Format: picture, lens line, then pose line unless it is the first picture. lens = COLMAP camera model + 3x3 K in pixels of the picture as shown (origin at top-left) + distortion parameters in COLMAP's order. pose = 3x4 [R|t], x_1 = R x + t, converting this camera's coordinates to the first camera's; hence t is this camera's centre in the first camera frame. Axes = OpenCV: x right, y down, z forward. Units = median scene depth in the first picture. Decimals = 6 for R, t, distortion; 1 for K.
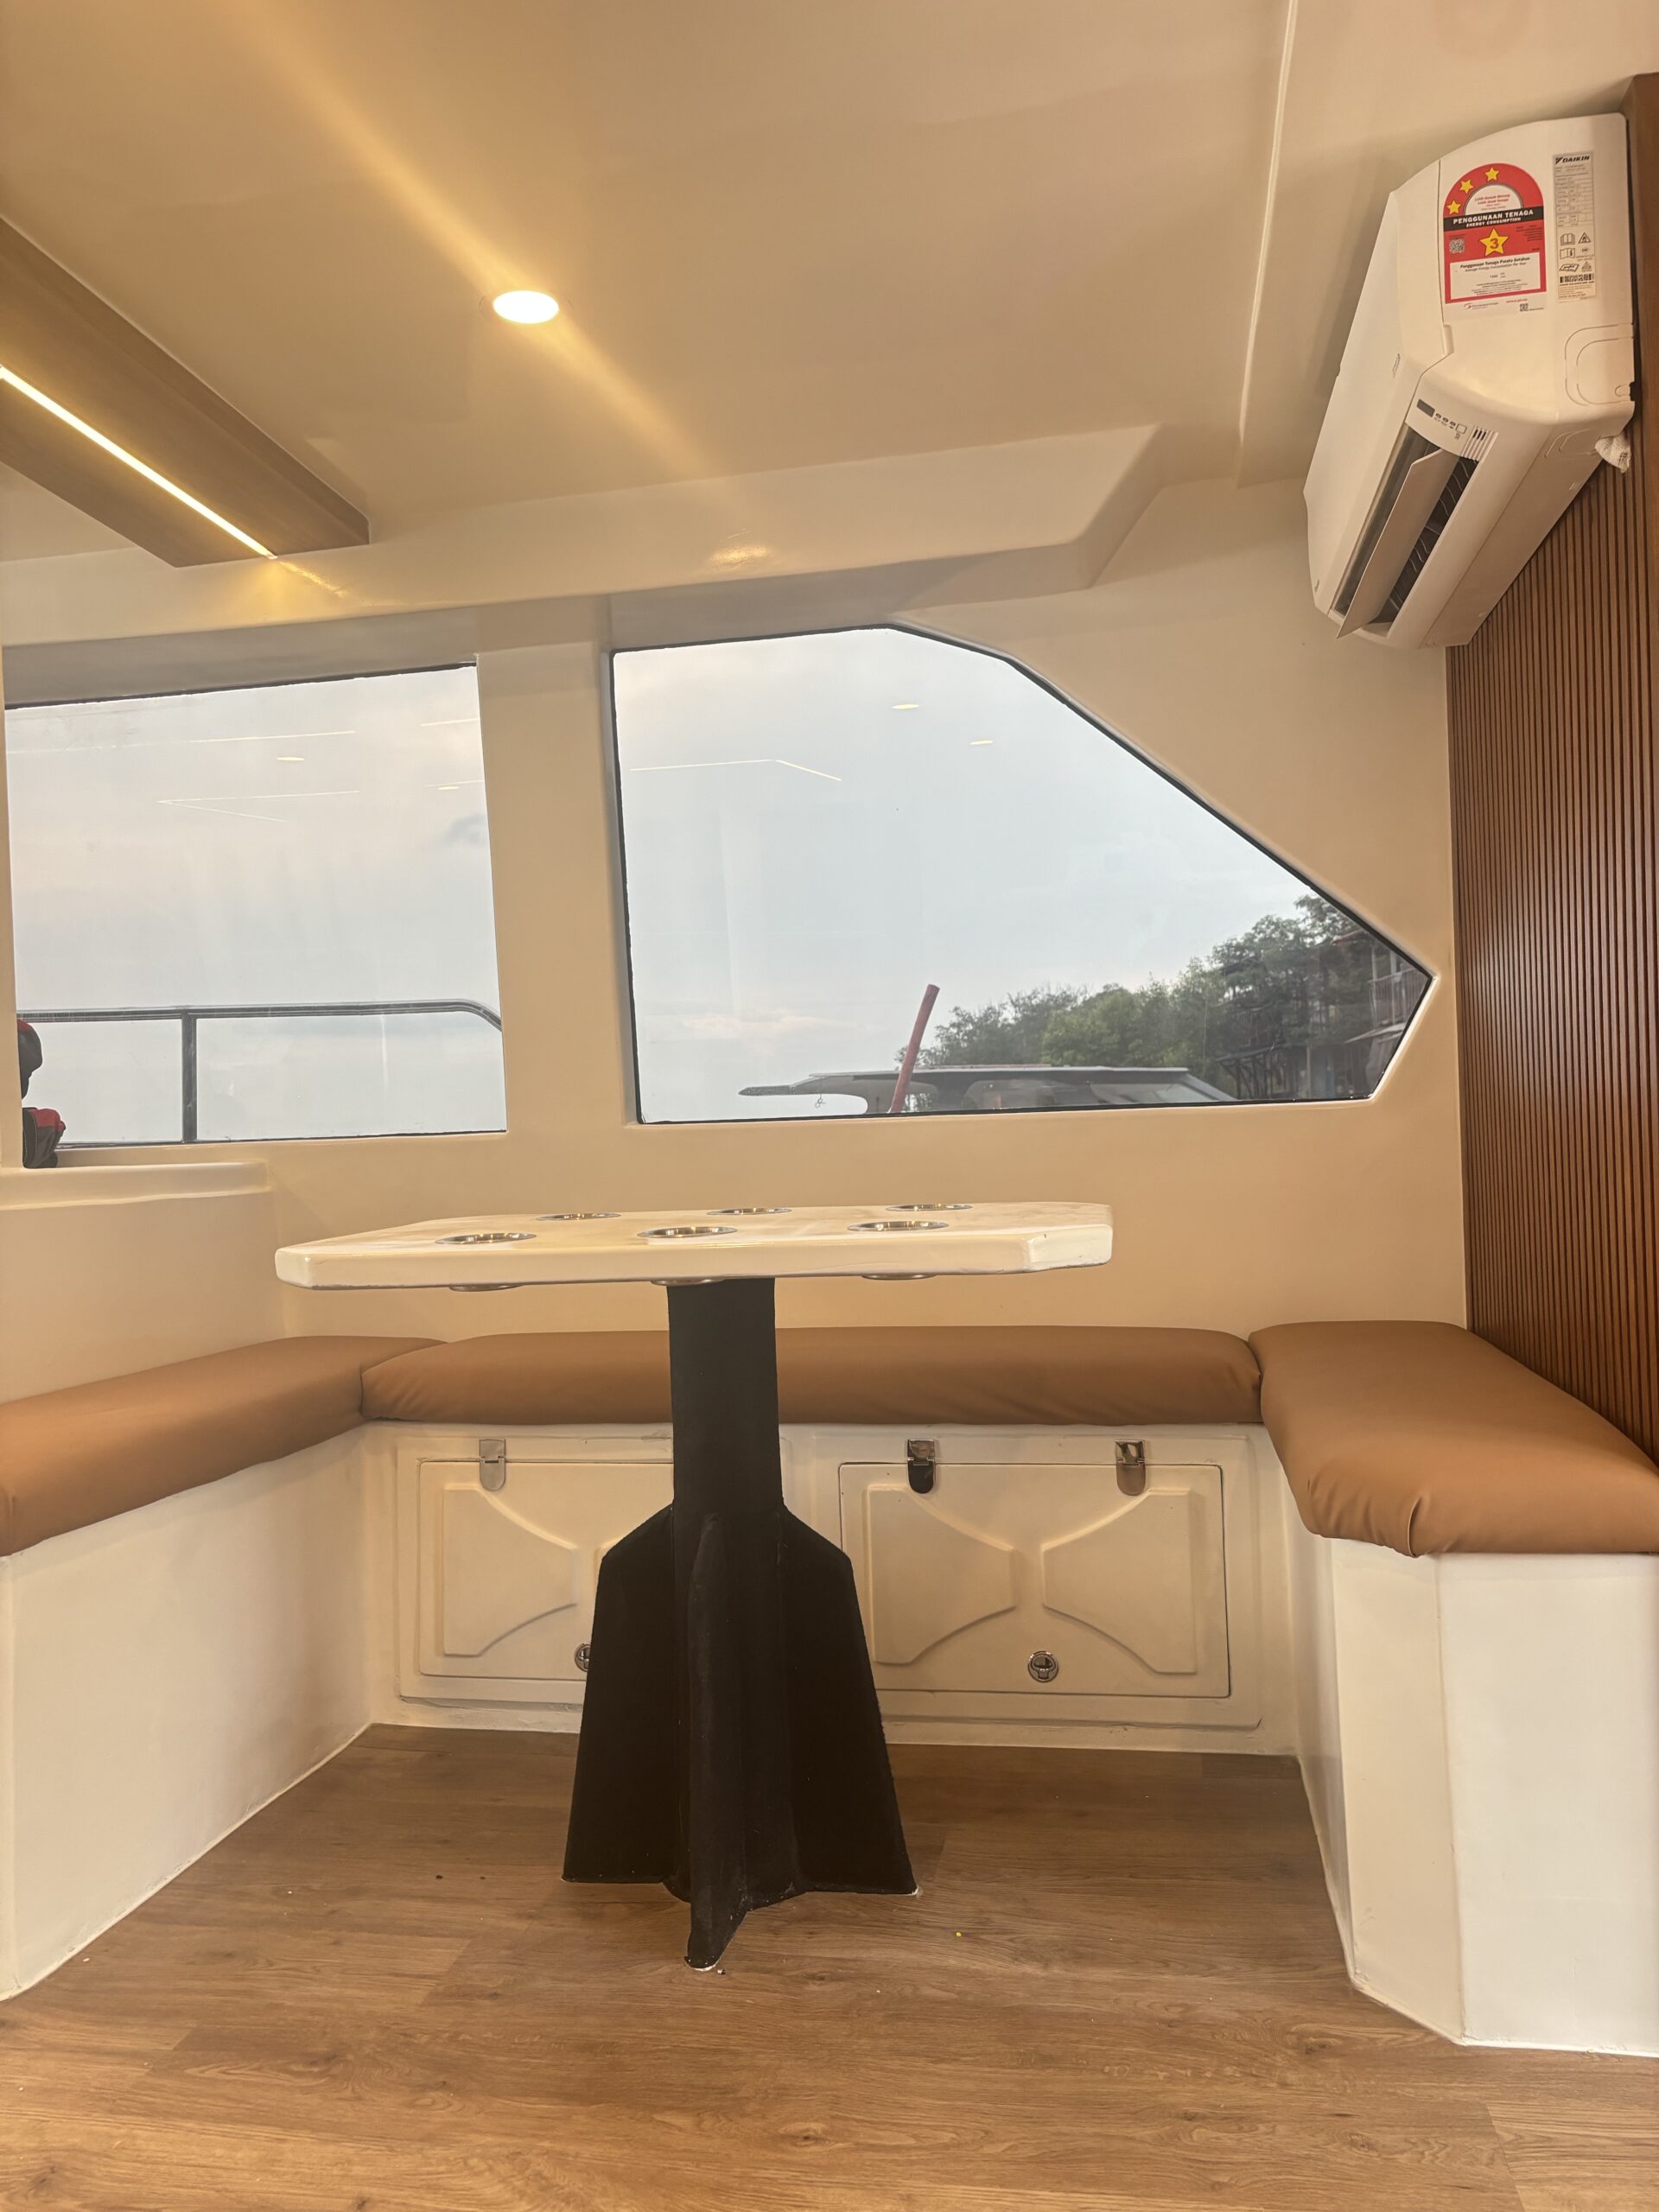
lens RADIAL K [[1655.3, 0, 833.0], [0, 1655.3, 1130.3], [0, 0, 1]] dist [0.054929, -0.074913]
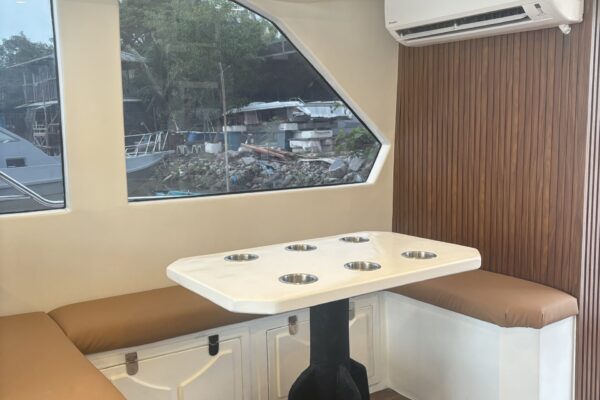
lens RADIAL K [[599.0, 0, 299.2], [0, 599.0, 207.1], [0, 0, 1]] dist [0.113690, -0.284969]
pose [[0.713048, -0.072578, 0.697349, -0.709456], [-0.004972, 0.994079, 0.108545, -0.117381], [-0.701098, -0.080865, 0.708465, 0.330312]]
